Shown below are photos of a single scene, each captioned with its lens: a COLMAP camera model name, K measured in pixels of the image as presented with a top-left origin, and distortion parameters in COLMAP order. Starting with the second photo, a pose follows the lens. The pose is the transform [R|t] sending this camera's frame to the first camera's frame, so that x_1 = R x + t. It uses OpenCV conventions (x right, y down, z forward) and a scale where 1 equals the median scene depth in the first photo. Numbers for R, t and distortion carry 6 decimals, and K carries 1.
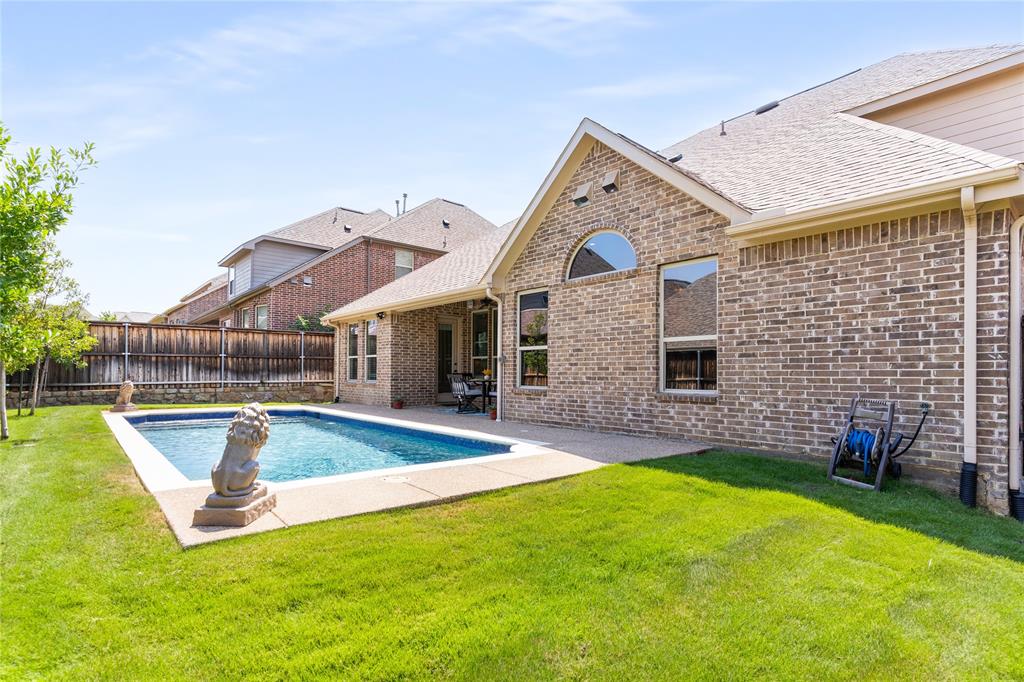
lens RADIAL K [[501.3, 0, 536.3], [0, 501.3, 365.8], [0, 0, 1]] dist [-0.006018, 0.003293]
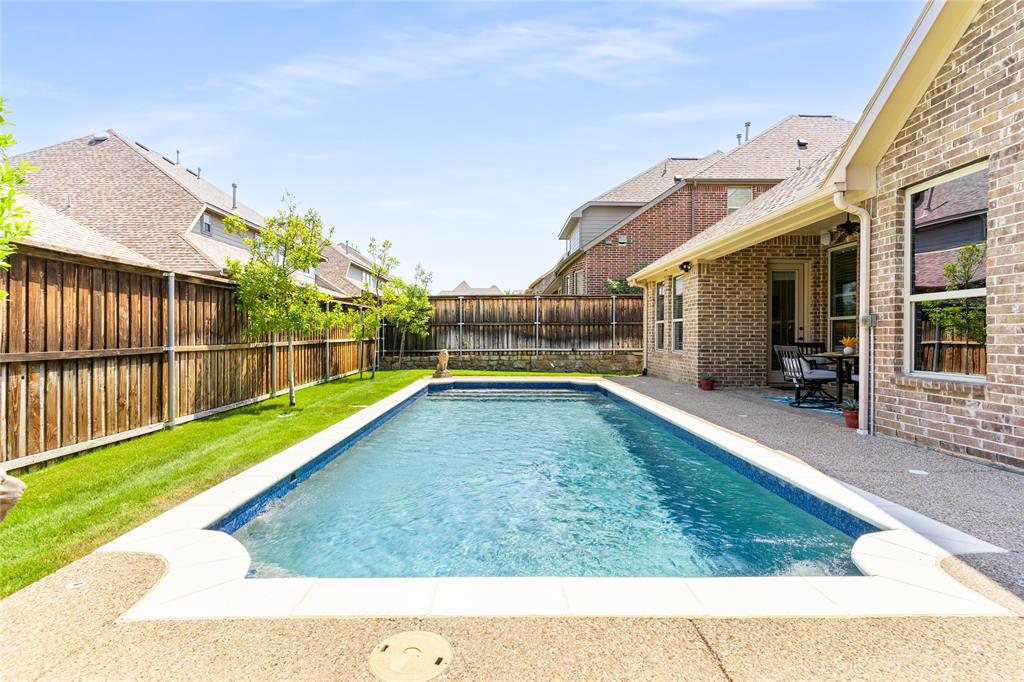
lens RADIAL K [[501.3, 0, 499.6], [0, 501.3, 338.4], [0, 0, 1]] dist [-0.006018, 0.003293]
pose [[0.729558, -0.000837, -0.683919, 0.006767], [0.011563, 0.999871, 0.011111, -0.002764], [0.683821, -0.016014, 0.729474, 0.236712]]
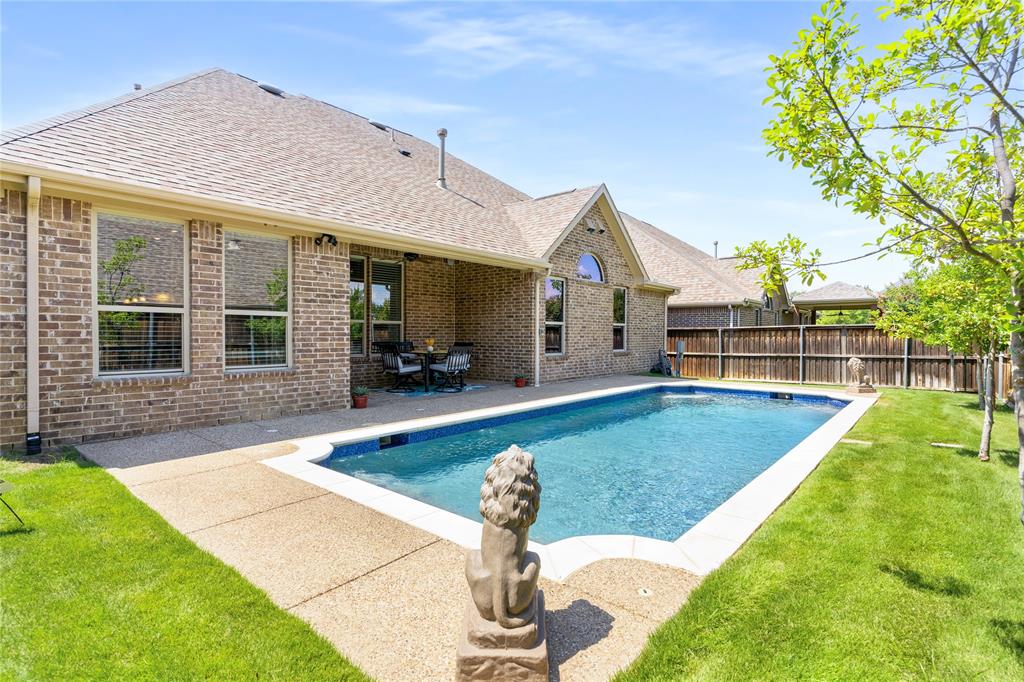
lens RADIAL K [[501.3, 0, 510.1], [0, 501.3, 340.9], [0, 0, 1]] dist [-0.006018, 0.003293]
pose [[-0.121033, -0.019464, 0.992458, -0.852392], [-0.021989, 0.999615, 0.016922, -0.006744], [-0.992405, -0.019775, -0.121415, 0.861530]]
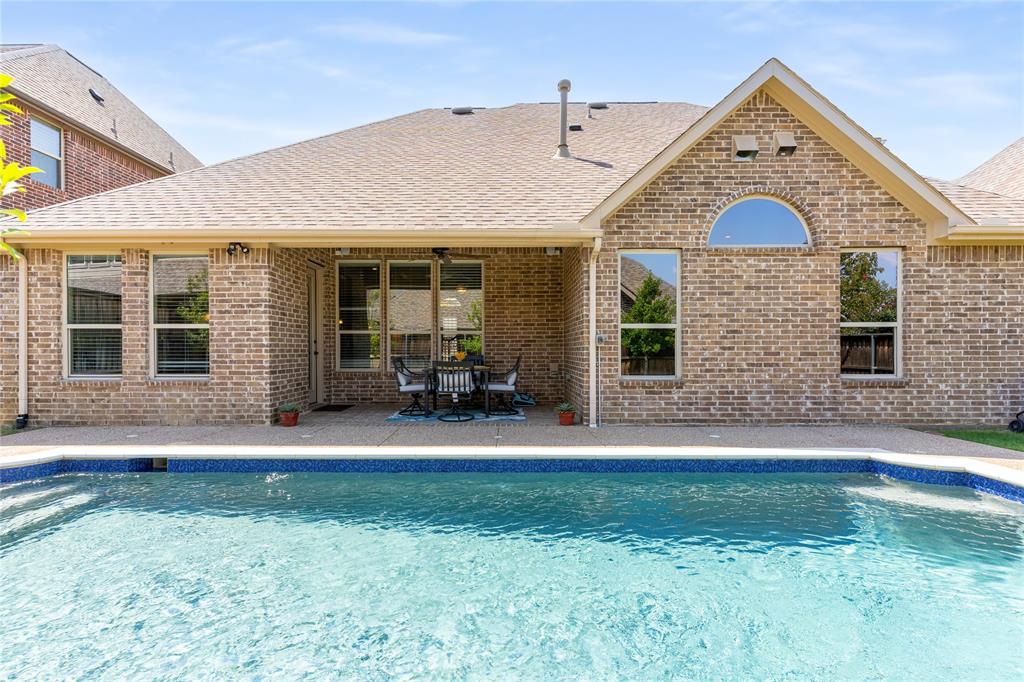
lens RADIAL K [[501.3, 0, 518.0], [0, 501.3, 348.5], [0, 0, 1]] dist [-0.006018, 0.003293]
pose [[0.683260, -0.008365, 0.730127, -0.477250], [-0.008450, 0.999777, 0.019361, -0.009818], [-0.730126, -0.019398, 0.683037, 0.423086]]
